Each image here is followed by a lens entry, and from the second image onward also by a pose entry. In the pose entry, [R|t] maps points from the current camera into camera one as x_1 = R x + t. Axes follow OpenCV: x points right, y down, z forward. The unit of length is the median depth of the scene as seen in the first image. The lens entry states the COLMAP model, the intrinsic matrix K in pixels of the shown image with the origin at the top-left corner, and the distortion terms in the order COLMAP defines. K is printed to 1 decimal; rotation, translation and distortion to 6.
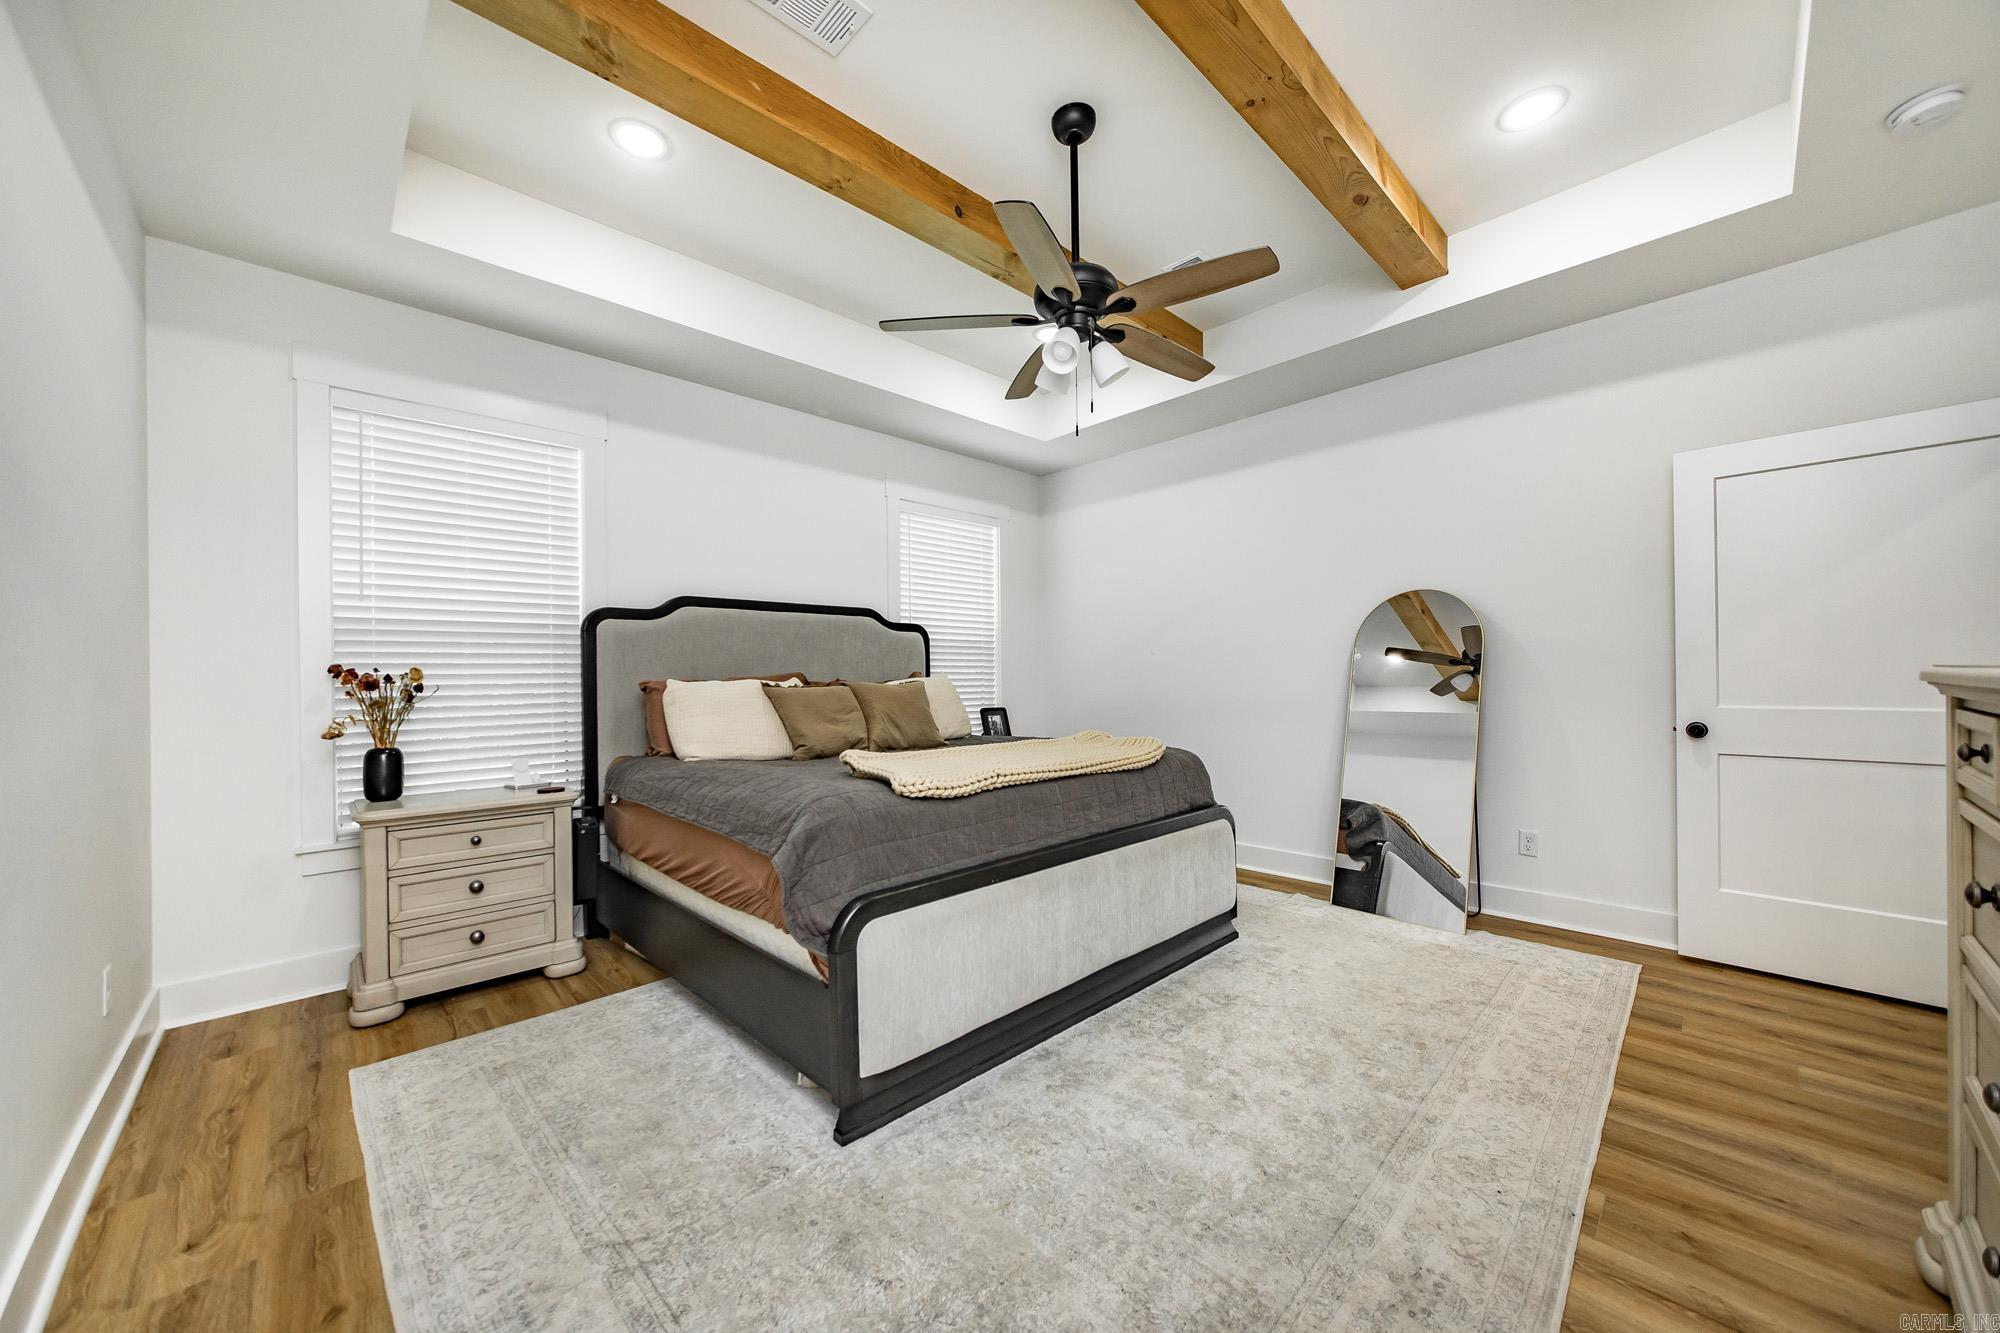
lens RADIAL K [[722.8, 0, 997.6], [0, 722.8, 680.3], [0, 0, 1]] dist [-0.014103, 0.005169]
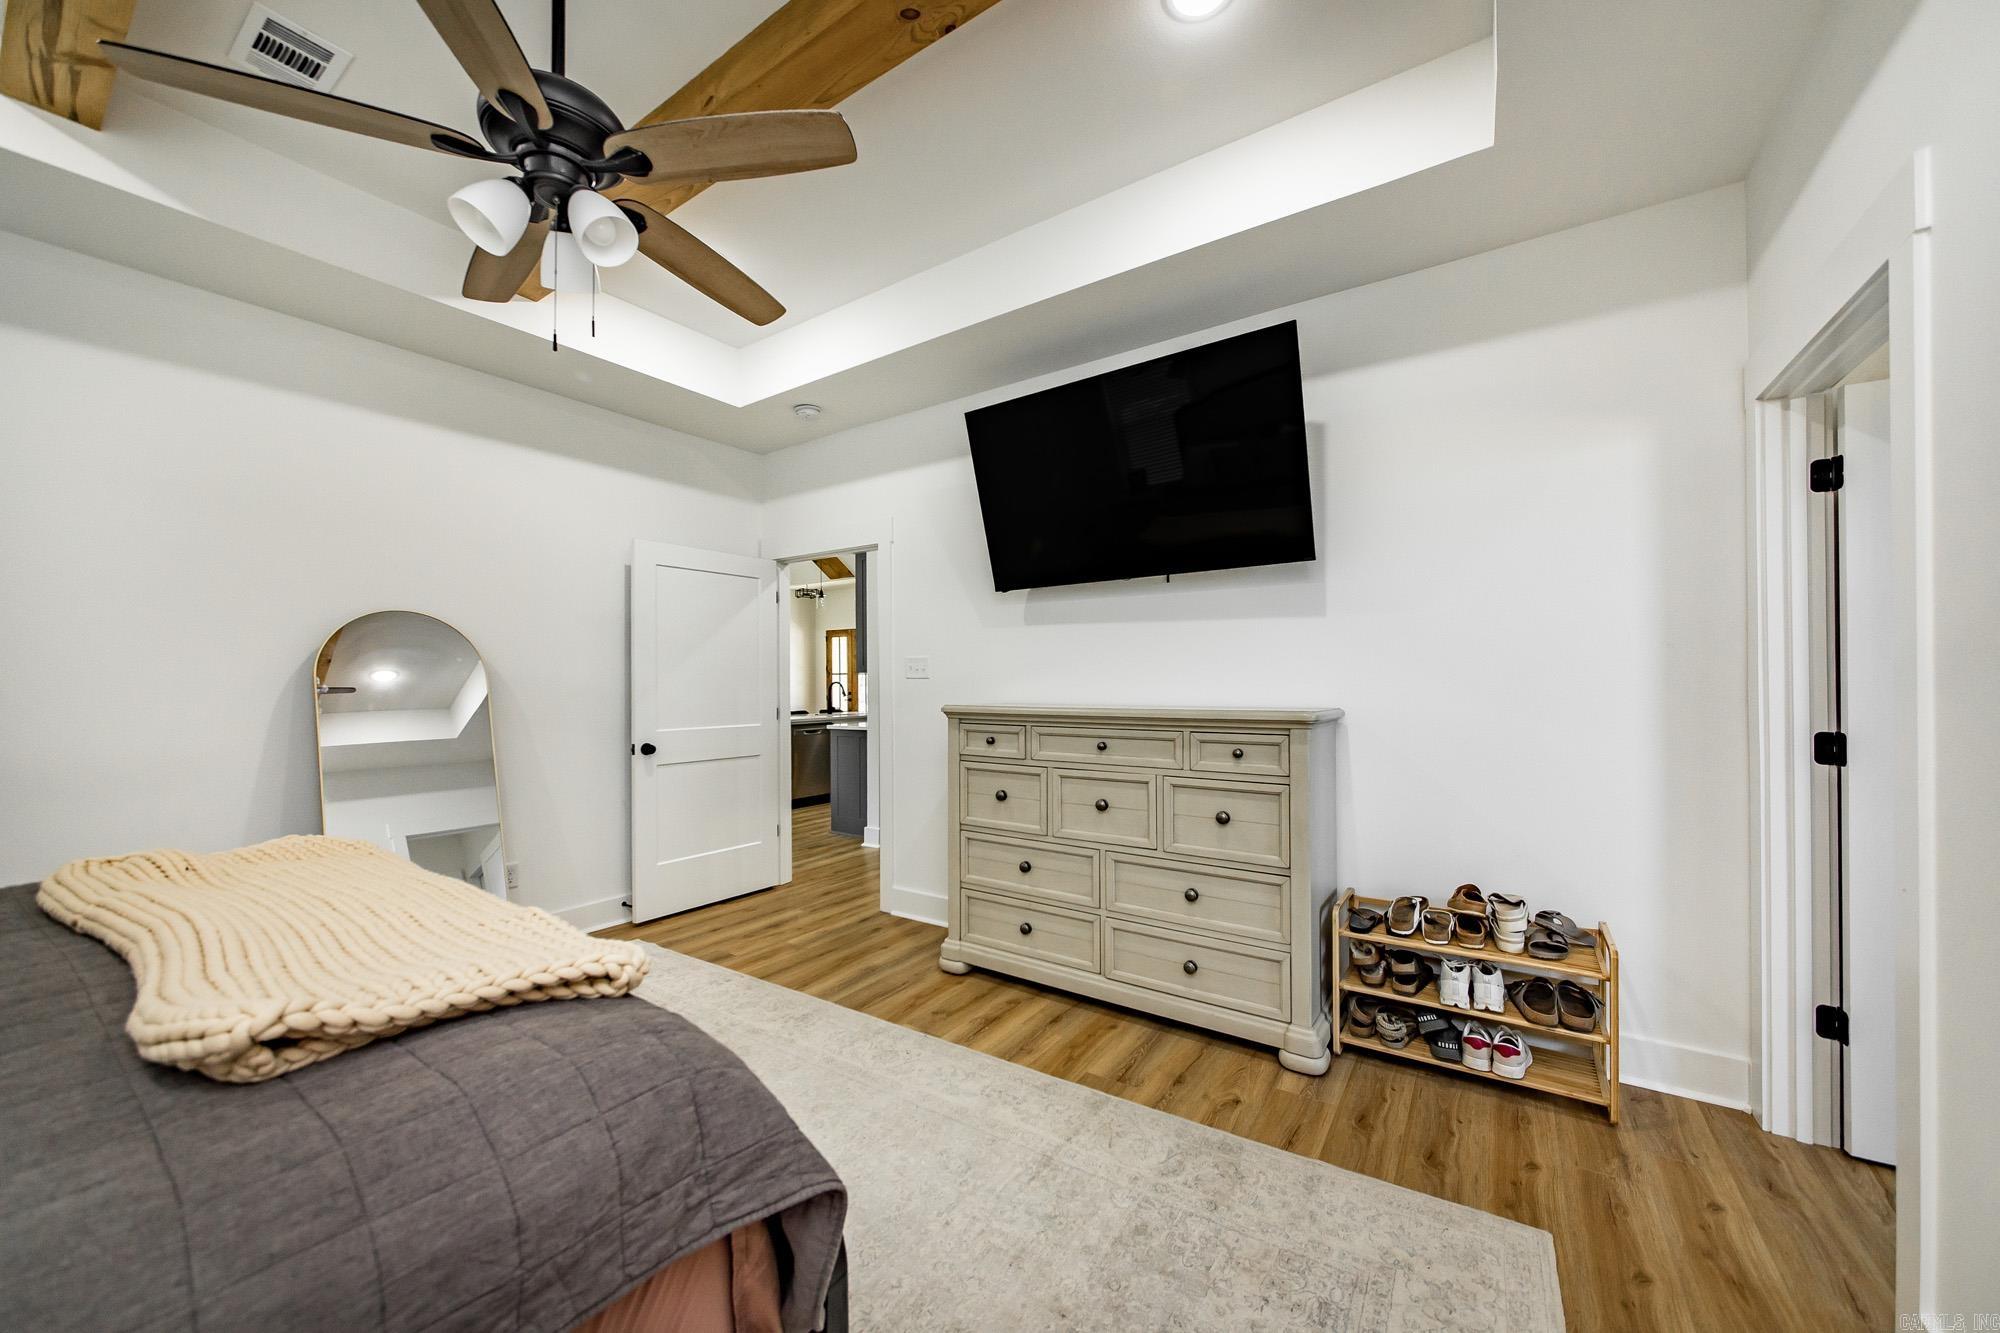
lens RADIAL K [[736.9, 0, 999.9], [0, 736.9, 672.1], [0, 0, 1]] dist [-0.008562, 0.000245]
pose [[-0.218755, 0.028811, 0.975354, -0.692118], [0.009181, 0.999581, -0.027467, -0.040315], [-0.975737, 0.002946, -0.218928, 0.891258]]
